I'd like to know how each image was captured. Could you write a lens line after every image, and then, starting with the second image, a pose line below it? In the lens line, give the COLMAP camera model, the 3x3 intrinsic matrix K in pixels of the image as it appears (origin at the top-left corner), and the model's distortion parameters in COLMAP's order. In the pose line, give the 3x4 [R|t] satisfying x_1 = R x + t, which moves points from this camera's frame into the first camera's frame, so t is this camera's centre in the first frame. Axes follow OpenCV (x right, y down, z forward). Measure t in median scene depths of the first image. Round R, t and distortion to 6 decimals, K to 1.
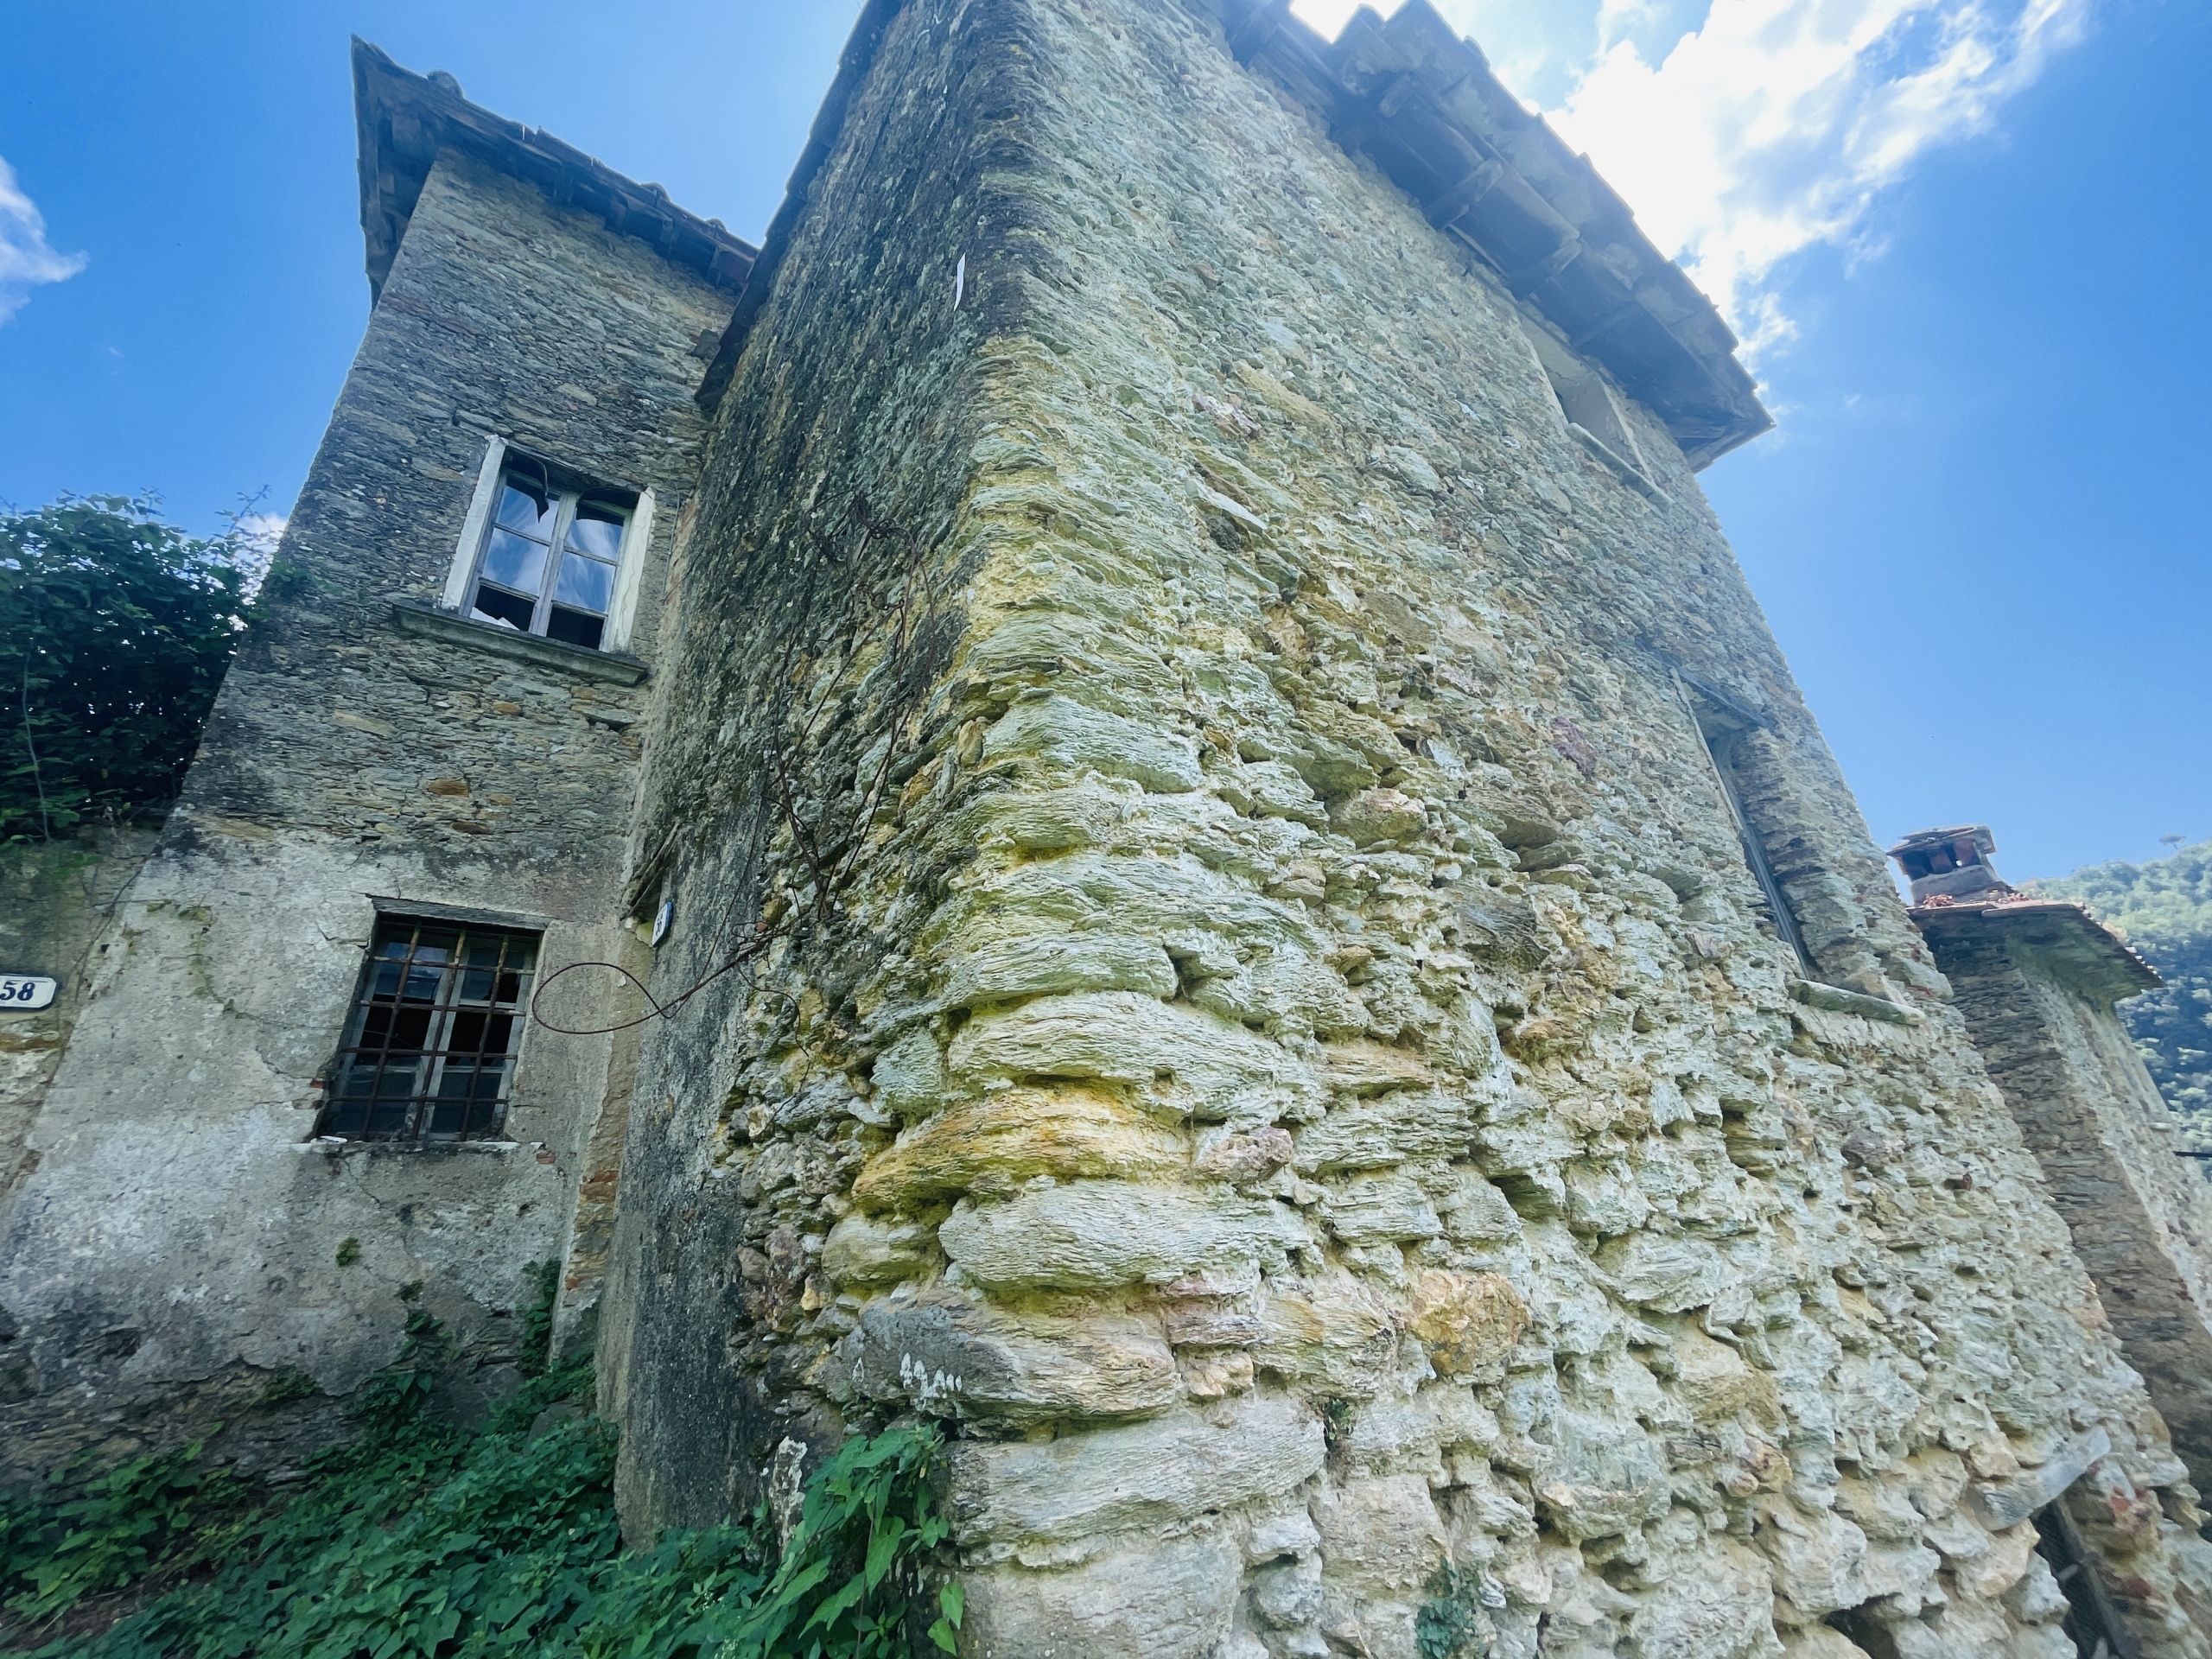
lens RADIAL K [[891.8, 0, 1094.4], [0, 891.8, 828.9], [0, 0, 1]] dist [-0.002229, 0.000491]
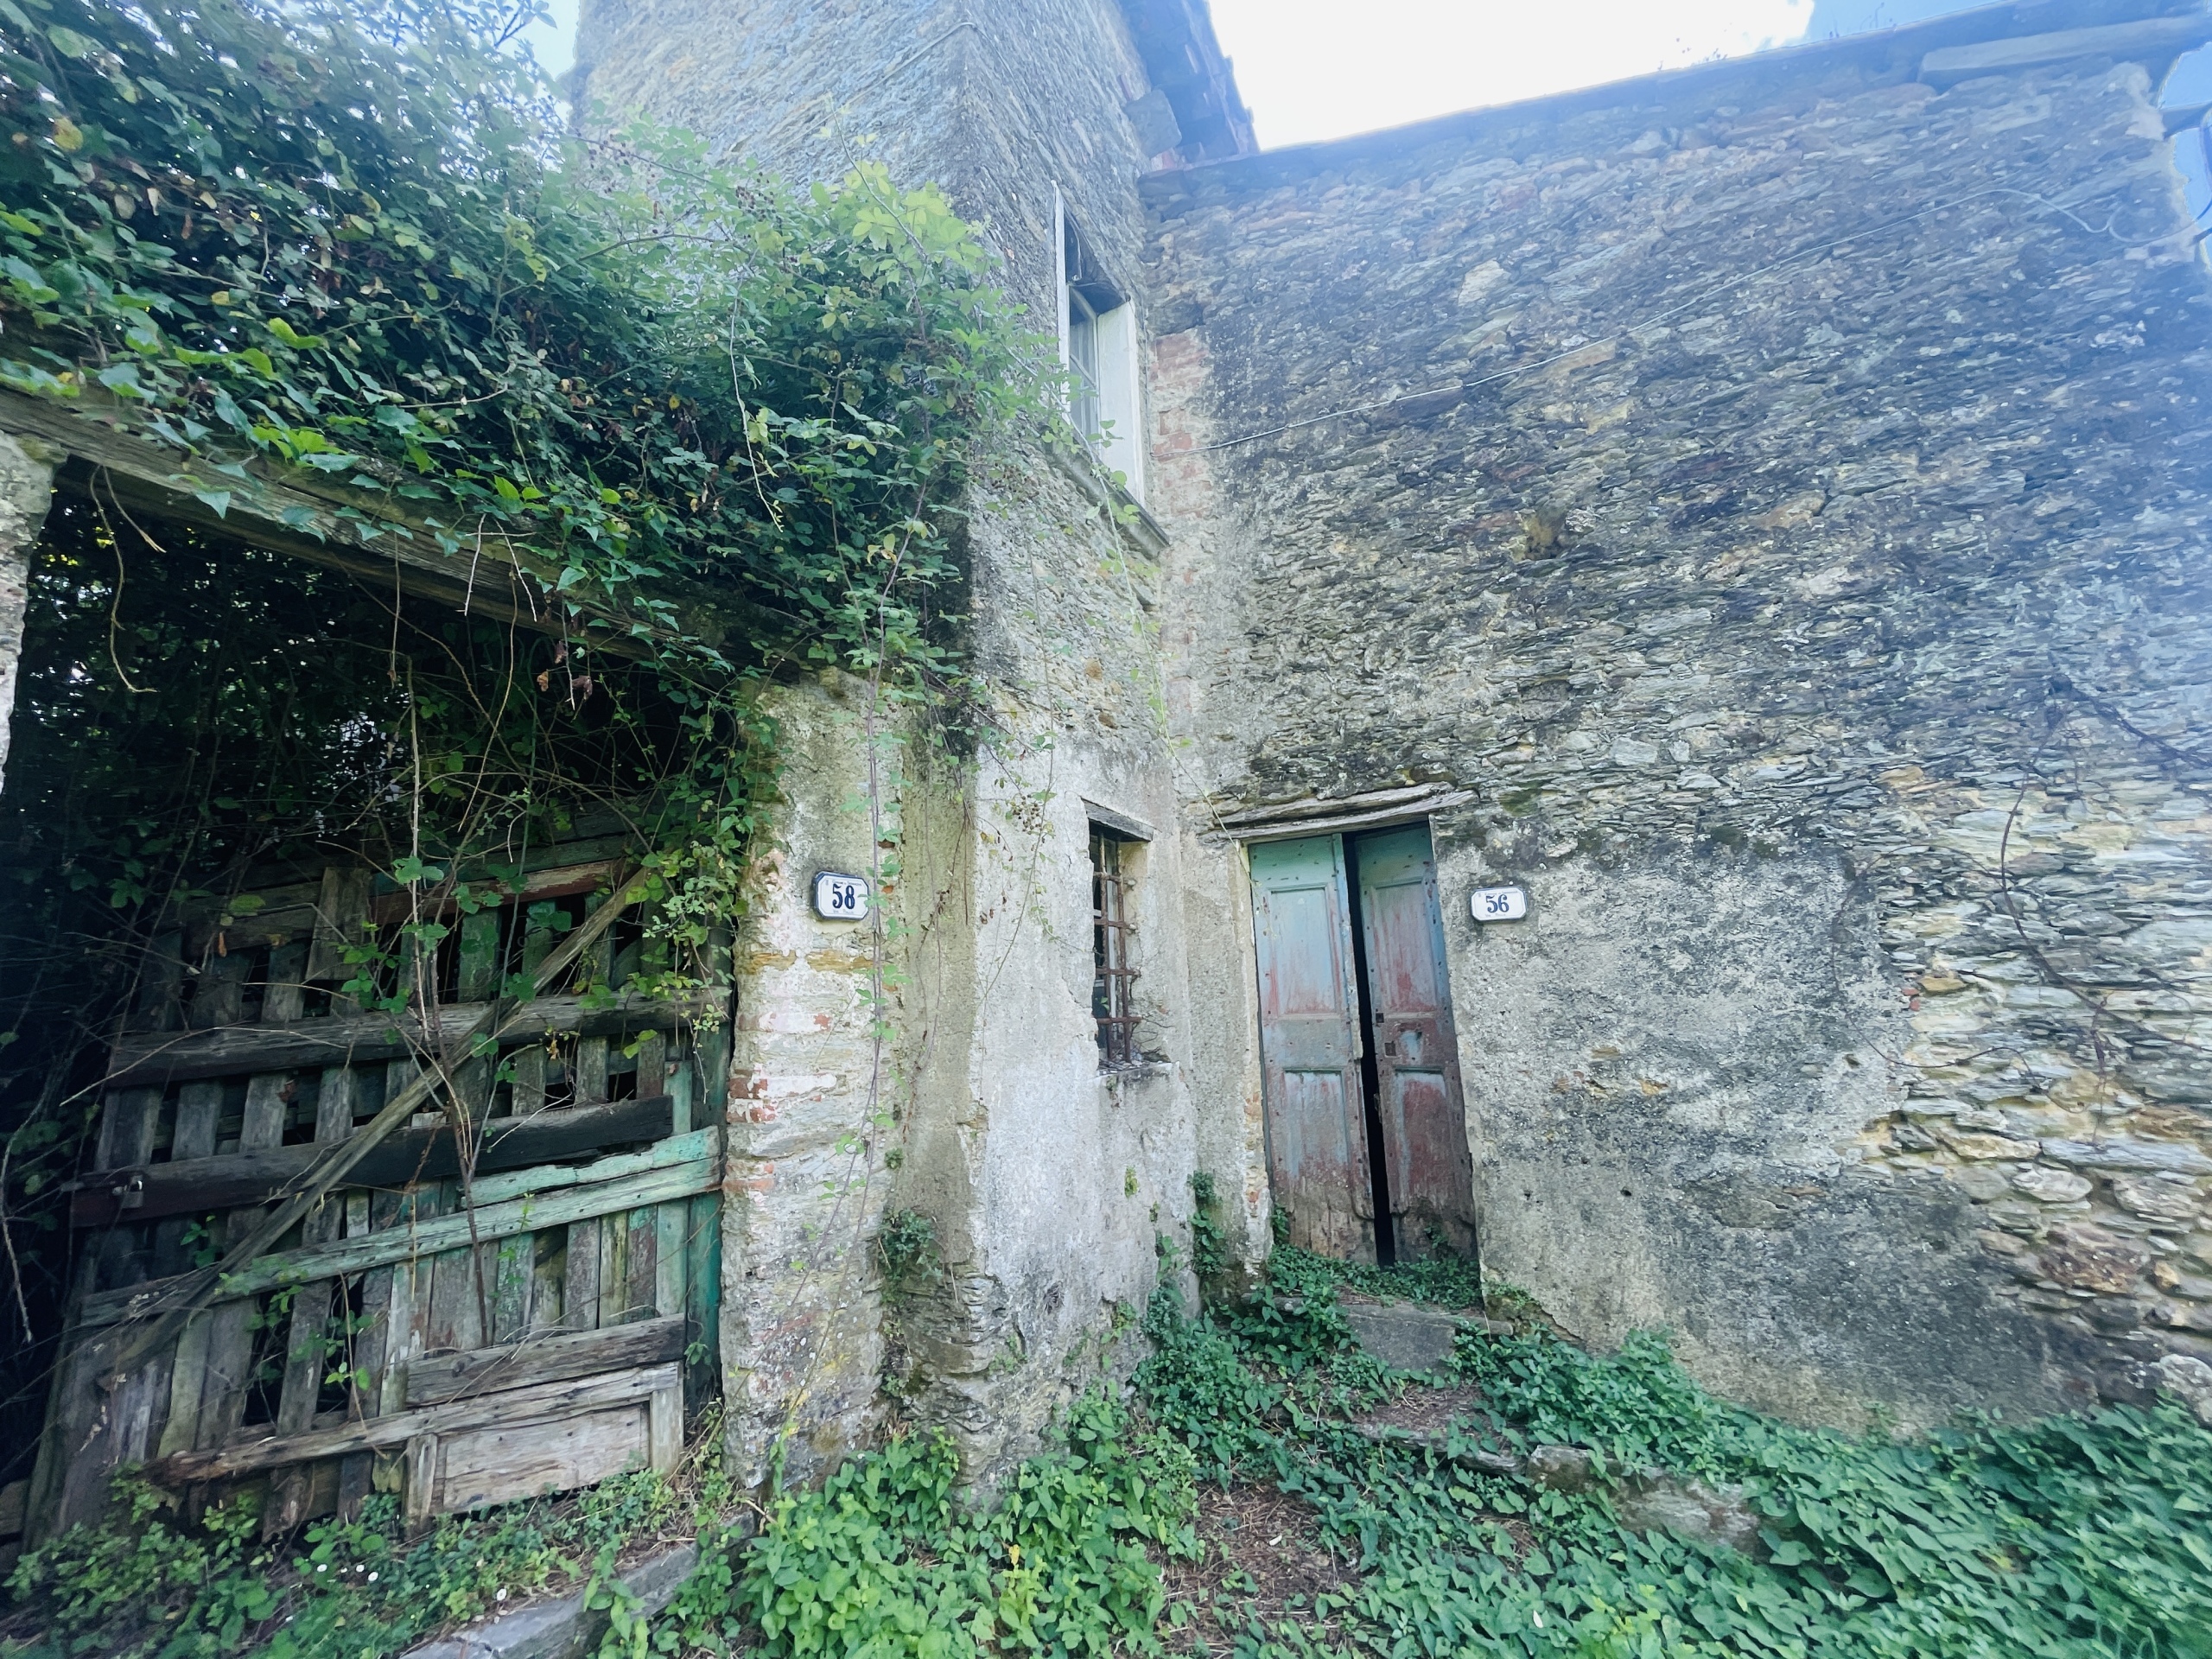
lens RADIAL K [[900.5, 0, 1106.3], [0, 900.5, 824.4], [0, 0, 1]] dist [0.001702, -0.001137]
pose [[0.888549, 0.133984, 0.438782, -2.876278], [-0.221772, 0.962678, 0.155138, -0.105517], [-0.401619, -0.235157, 0.885100, 0.492115]]
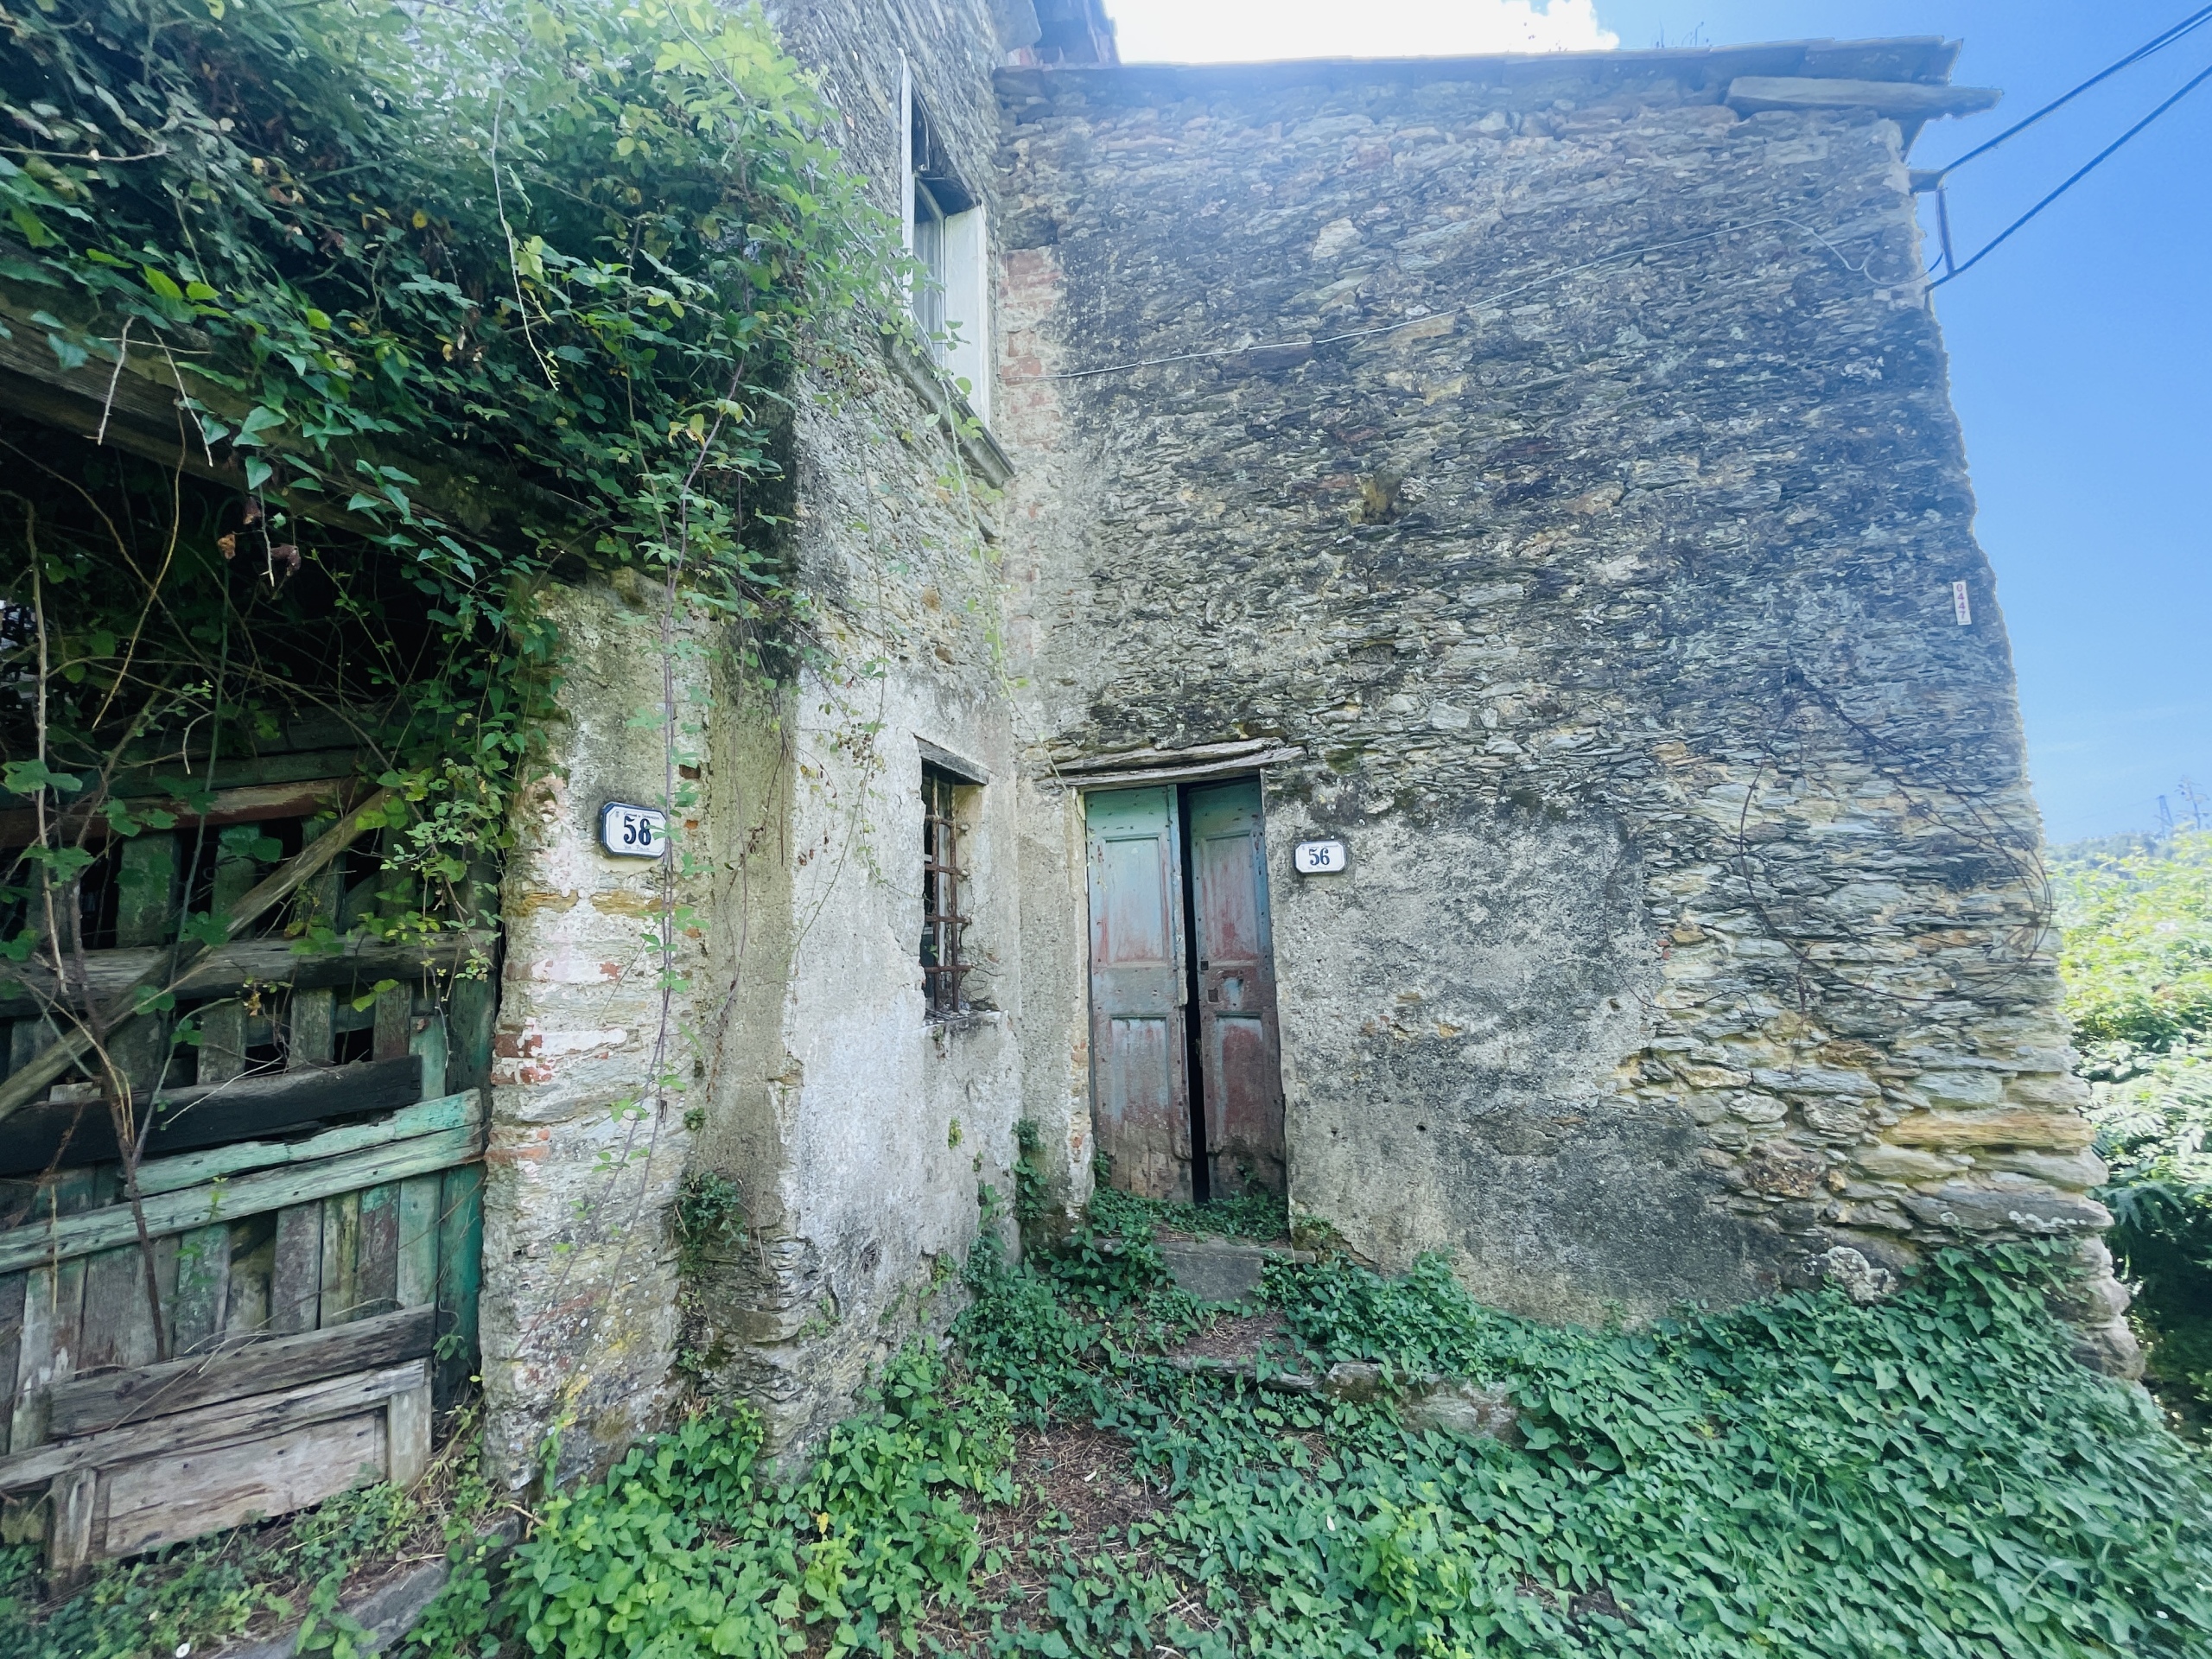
lens RADIAL K [[882.7, 0, 1094.5], [0, 882.7, 828.3], [0, 0, 1]] dist [-0.001935, 0.000964]
pose [[0.789960, 0.132441, 0.598683, -2.832916], [-0.282712, 0.945087, 0.163964, -0.061740], [-0.544092, -0.298780, 0.784024, 0.595290]]
